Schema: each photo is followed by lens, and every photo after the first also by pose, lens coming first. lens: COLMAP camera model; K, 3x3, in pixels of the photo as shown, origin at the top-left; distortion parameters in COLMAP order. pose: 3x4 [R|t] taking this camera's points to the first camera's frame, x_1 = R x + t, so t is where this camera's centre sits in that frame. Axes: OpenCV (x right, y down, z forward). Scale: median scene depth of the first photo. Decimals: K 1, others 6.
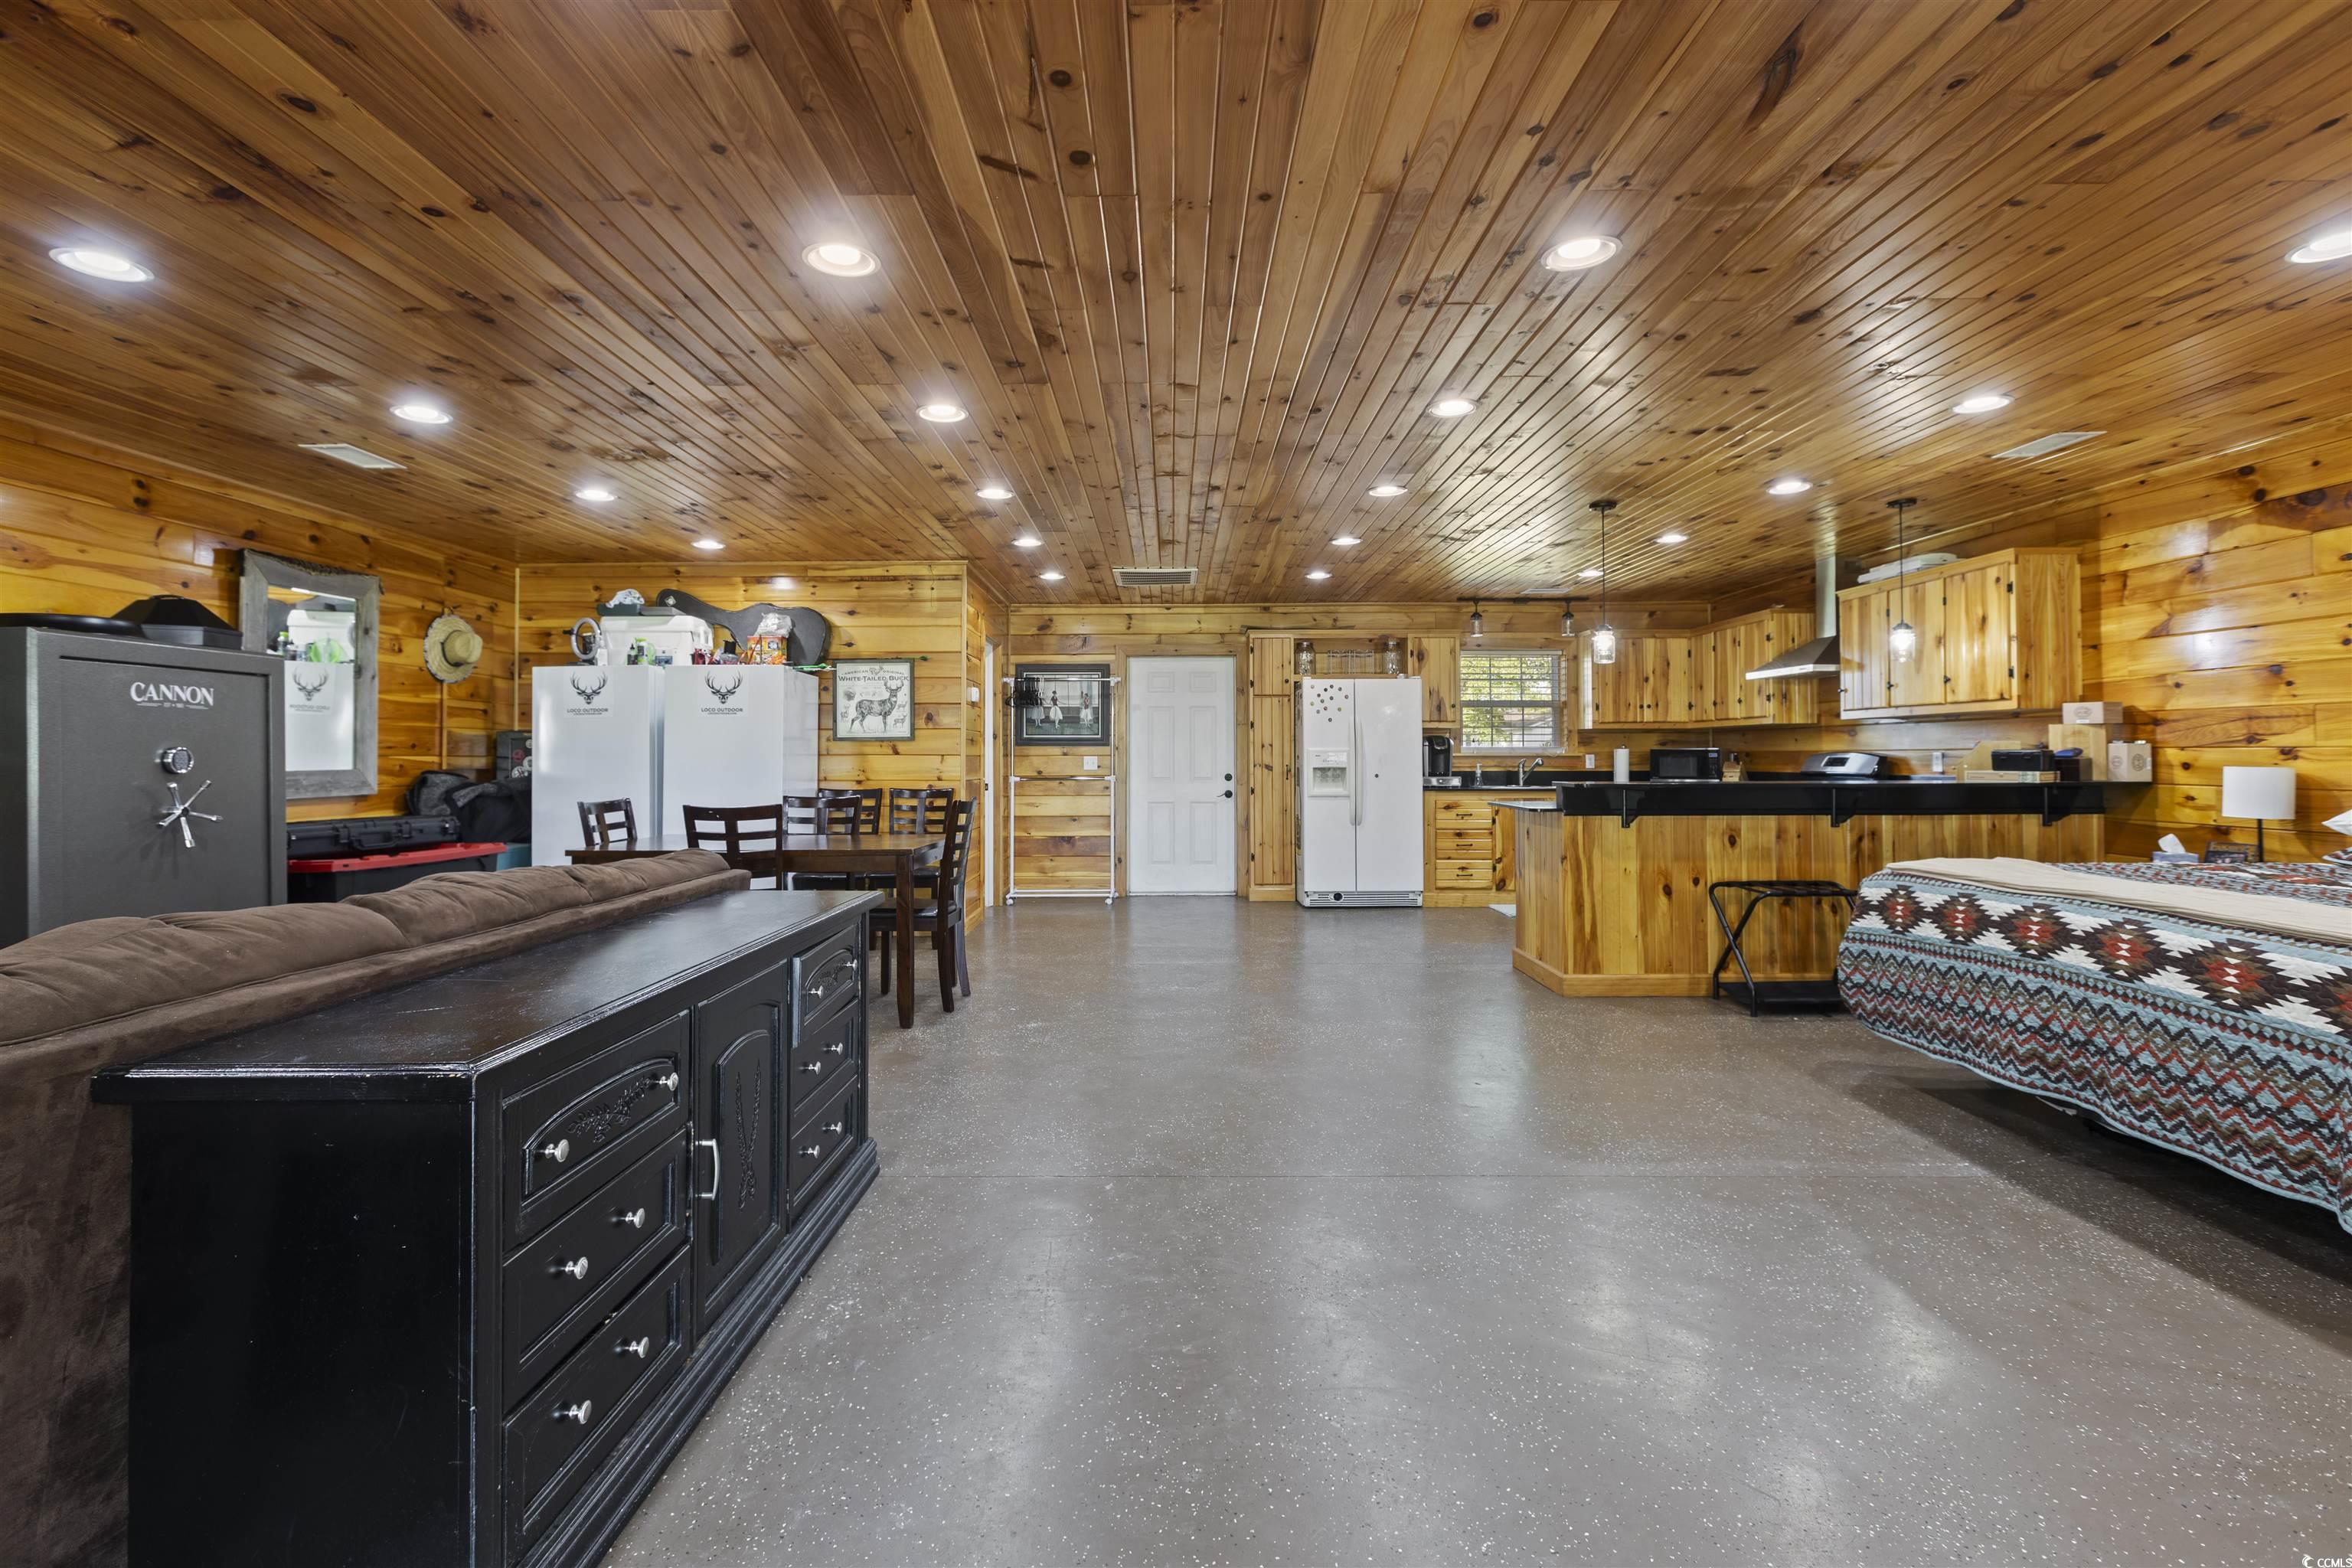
lens RADIAL K [[1073.4, 0, 1170.5], [0, 1073.4, 746.8], [0, 0, 1]] dist [-0.001805, 0.000033]
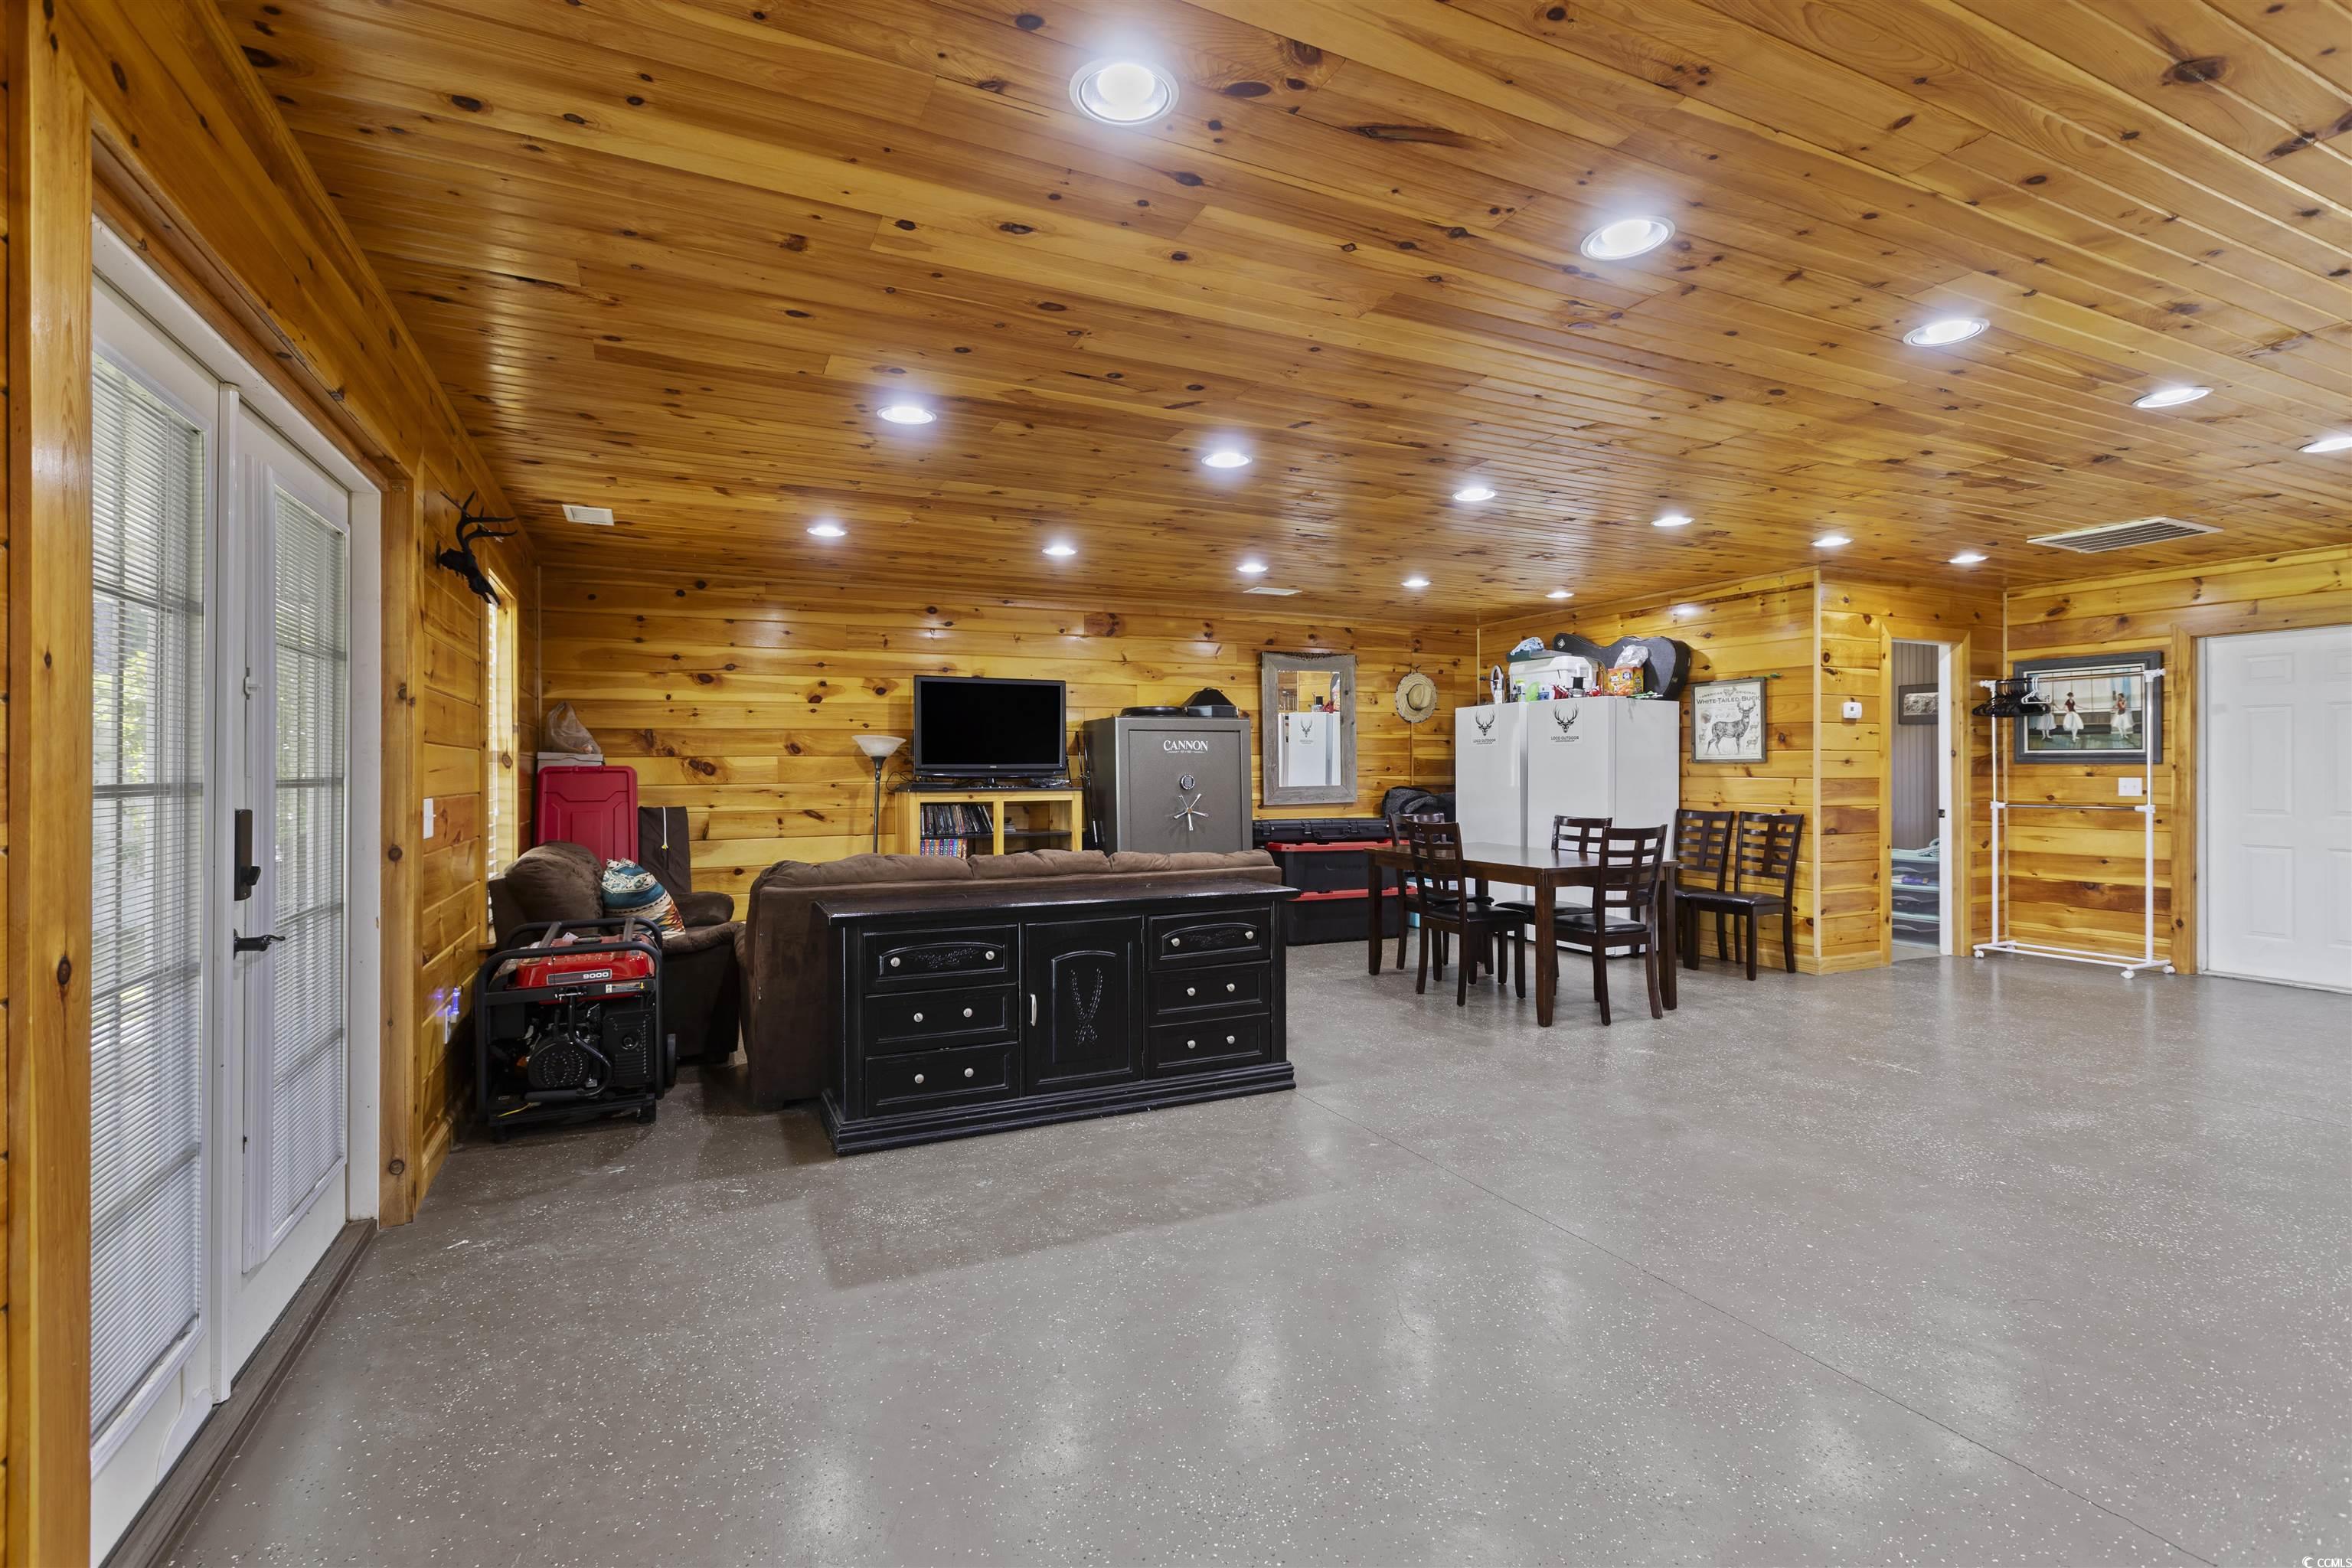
lens RADIAL K [[1073.0, 0, 1176.0], [0, 1073.0, 784.0], [0, 0, 1]] dist [-0.000134, 0.000257]
pose [[0.436725, 0.017218, -0.899430, 0.395356], [0.011612, 0.999626, 0.024774, -0.016627], [0.899520, -0.021264, 0.436362, 0.109118]]
